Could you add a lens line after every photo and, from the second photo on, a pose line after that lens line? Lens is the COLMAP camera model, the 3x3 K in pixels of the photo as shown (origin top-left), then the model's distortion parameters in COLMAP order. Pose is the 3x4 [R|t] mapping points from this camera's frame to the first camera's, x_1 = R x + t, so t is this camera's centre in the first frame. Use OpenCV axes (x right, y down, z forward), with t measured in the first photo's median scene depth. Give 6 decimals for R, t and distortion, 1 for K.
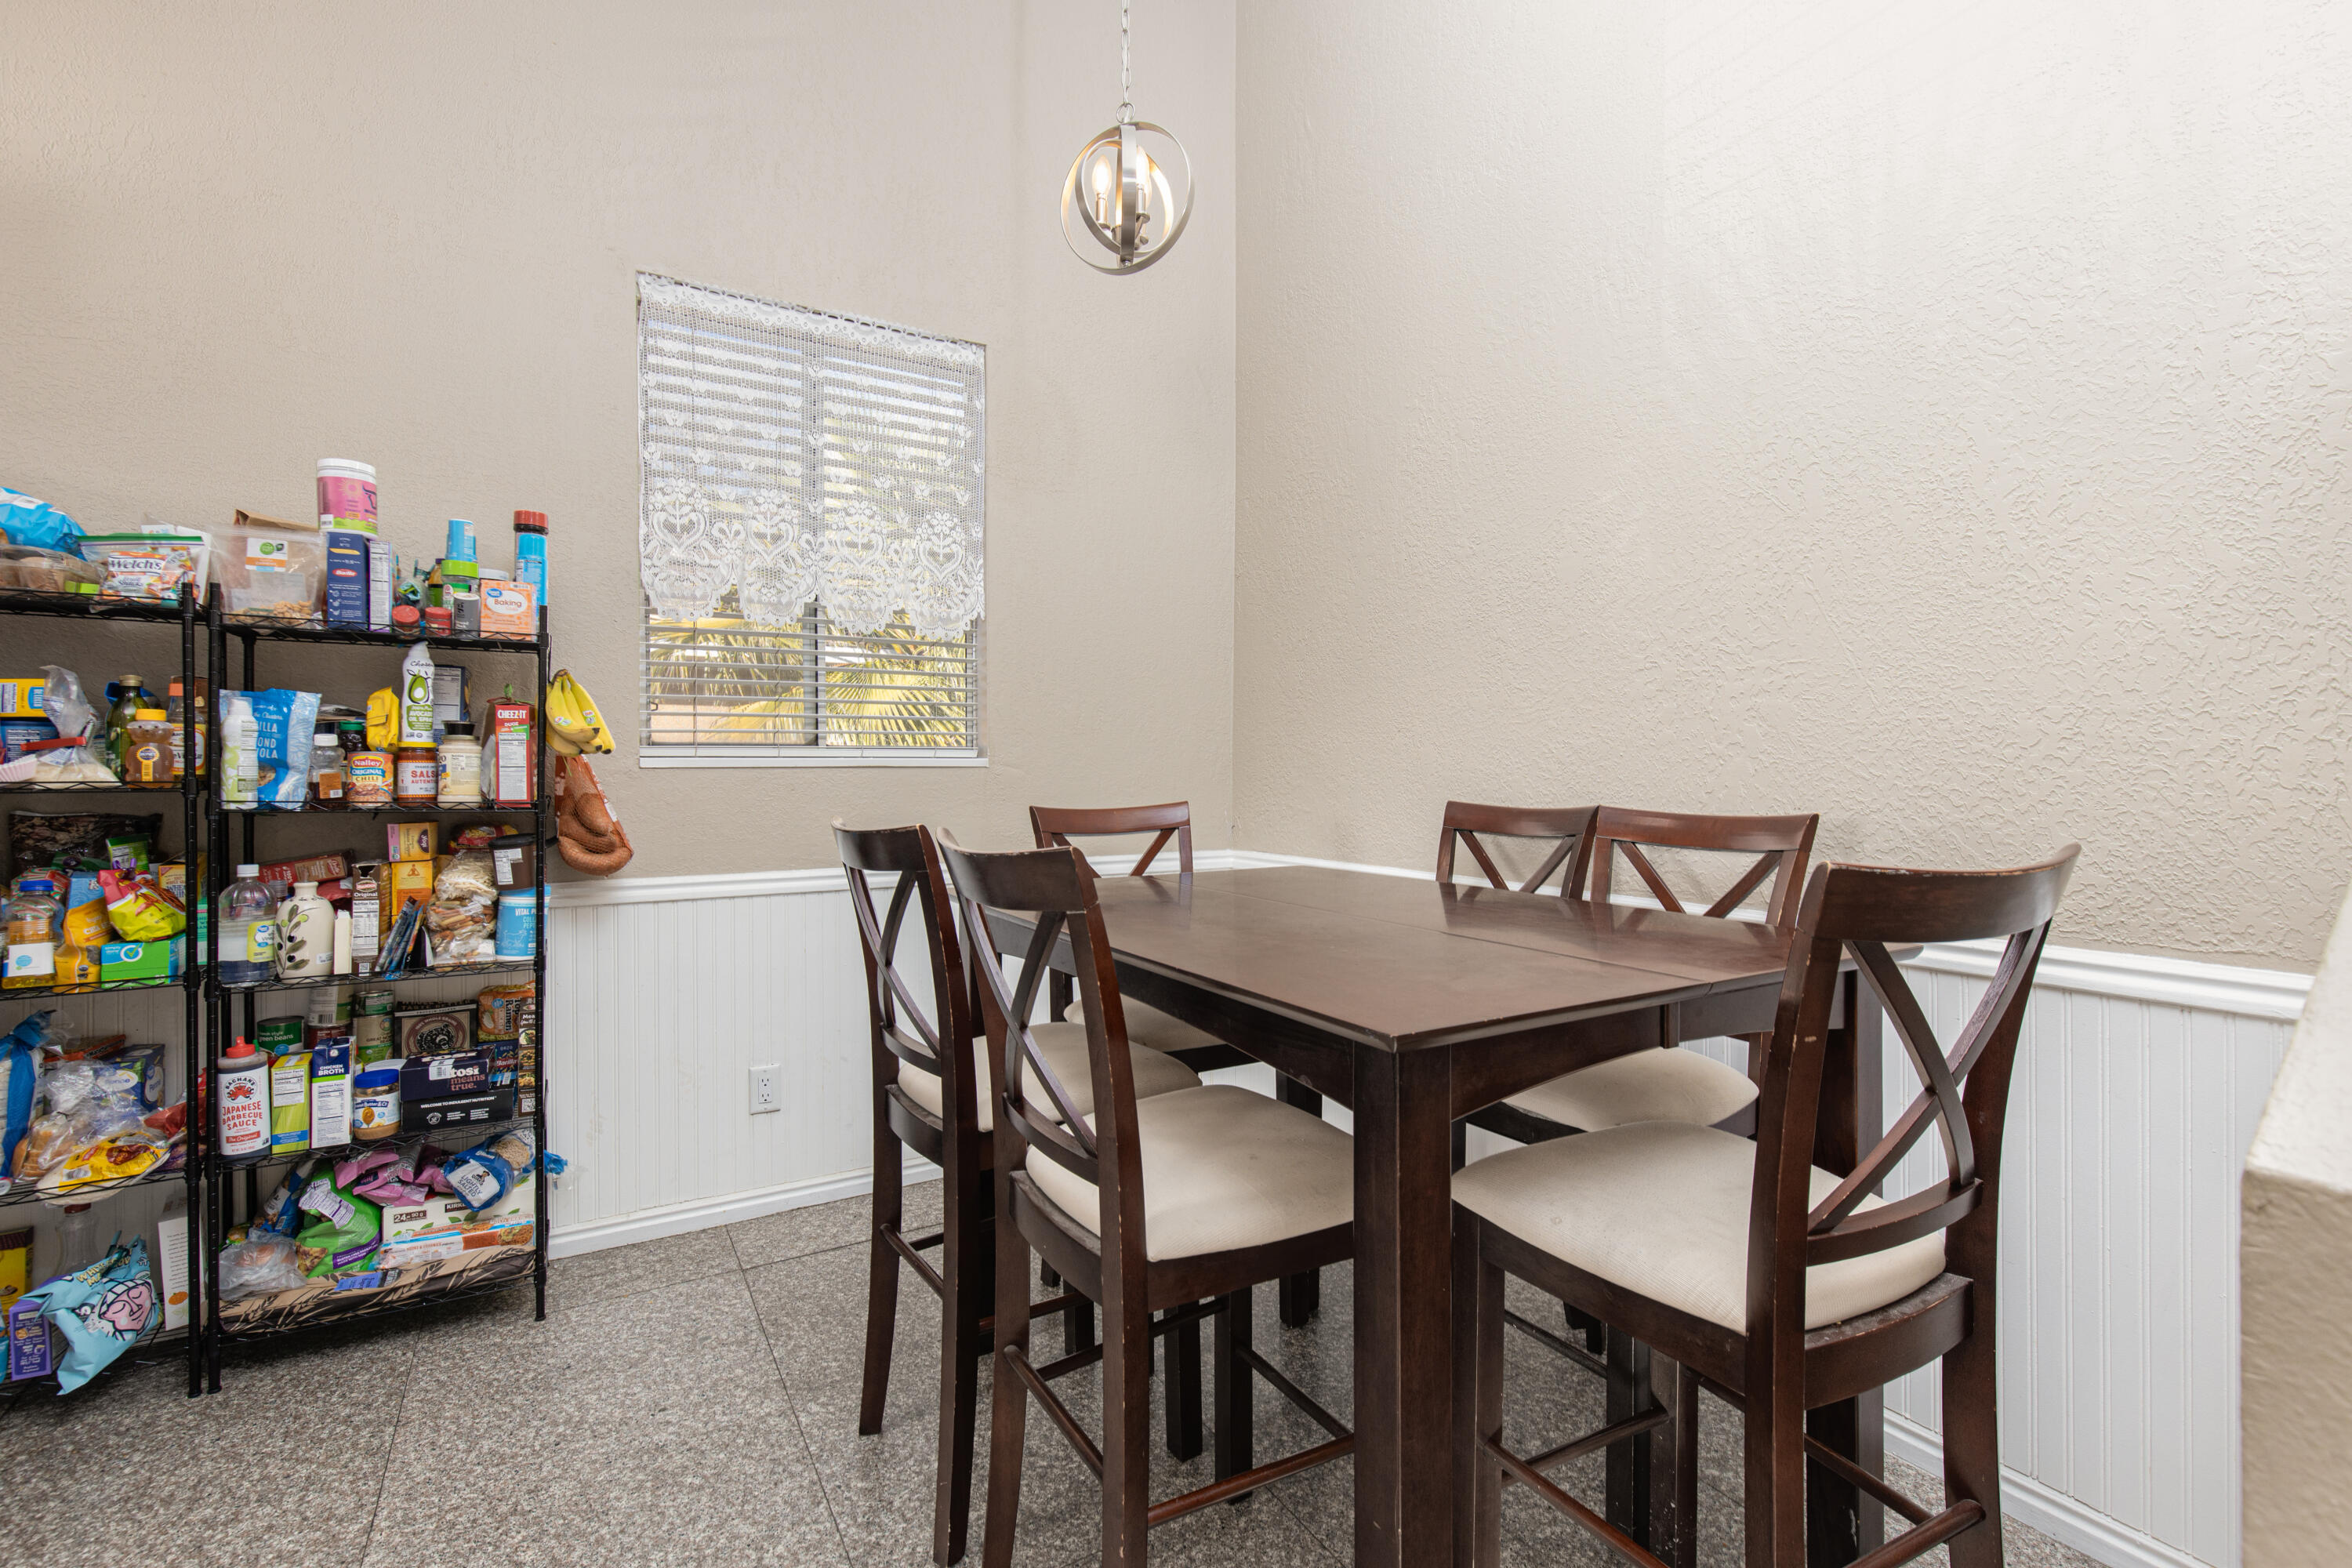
lens RADIAL K [[1068.5, 0, 1177.6], [0, 1068.5, 783.5], [0, 0, 1]] dist [0.001864, 0.000079]
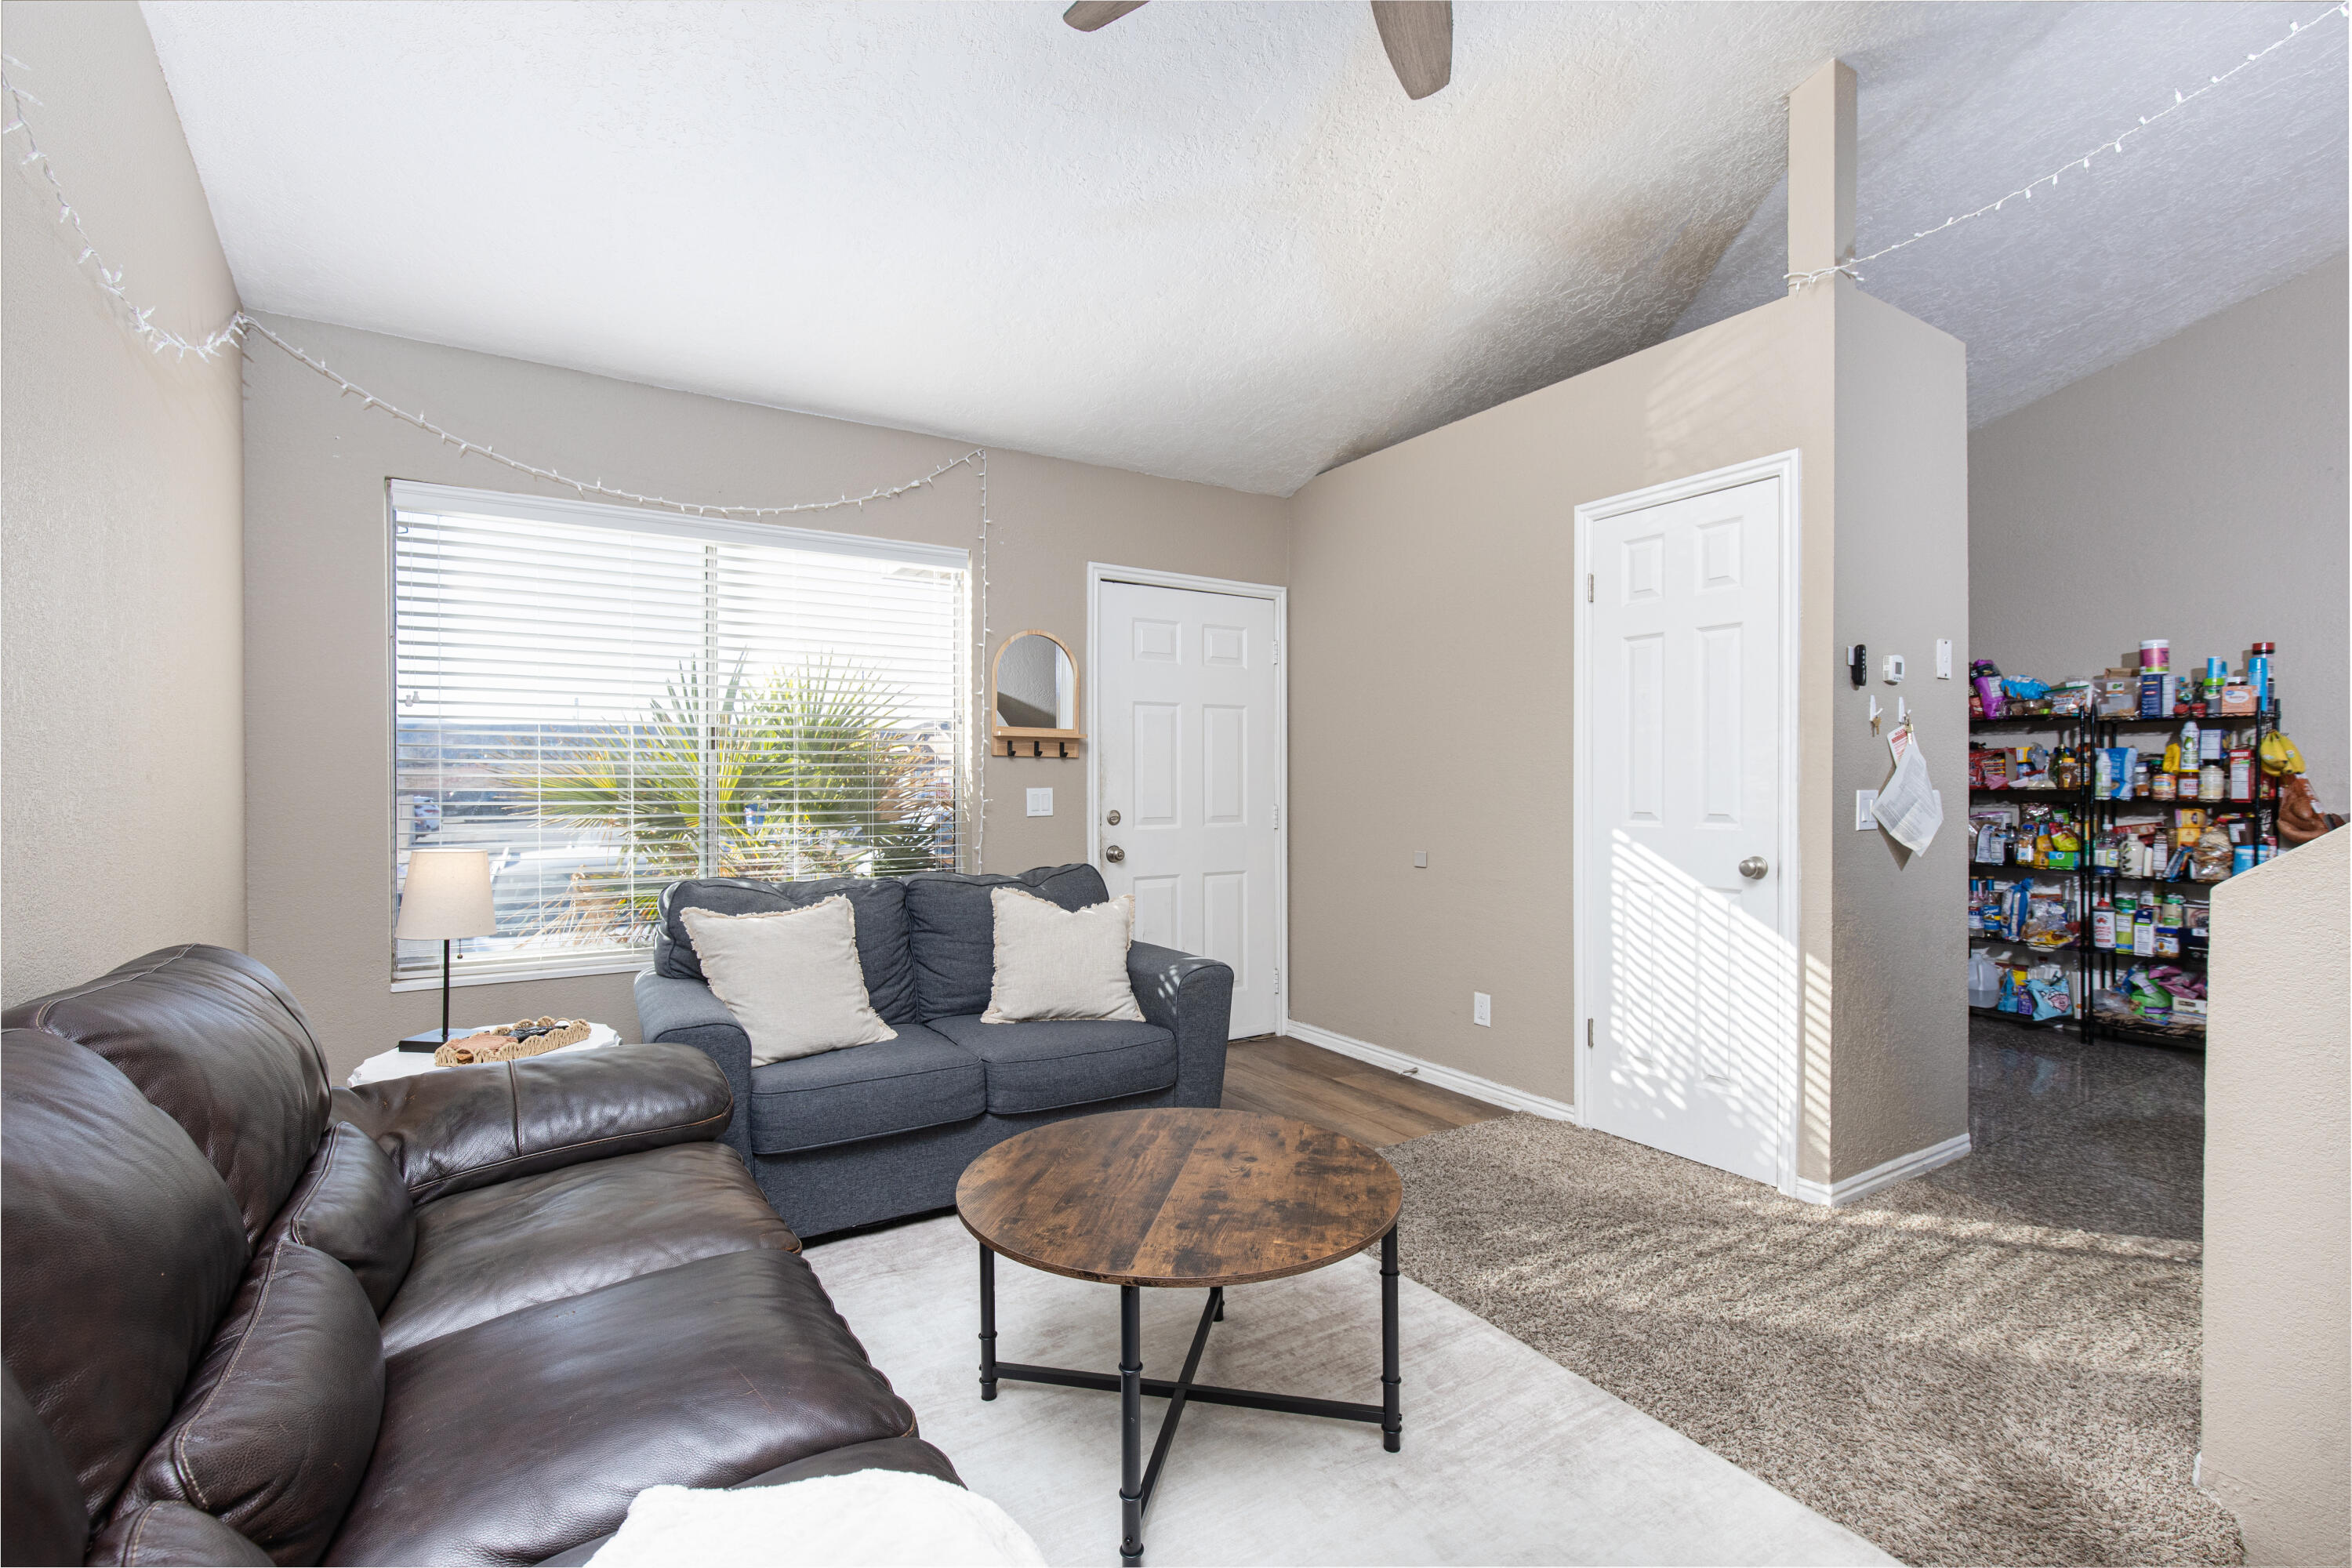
lens RADIAL K [[1068.5, 0, 1179.8], [0, 1068.5, 784.2], [0, 0, 1]] dist [0.001864, 0.000079]
pose [[0.025713, 0.006289, -0.999650, 1.319475], [-0.002033, 0.999978, 0.006239, -0.019487], [0.999667, 0.001872, 0.025725, -1.007935]]
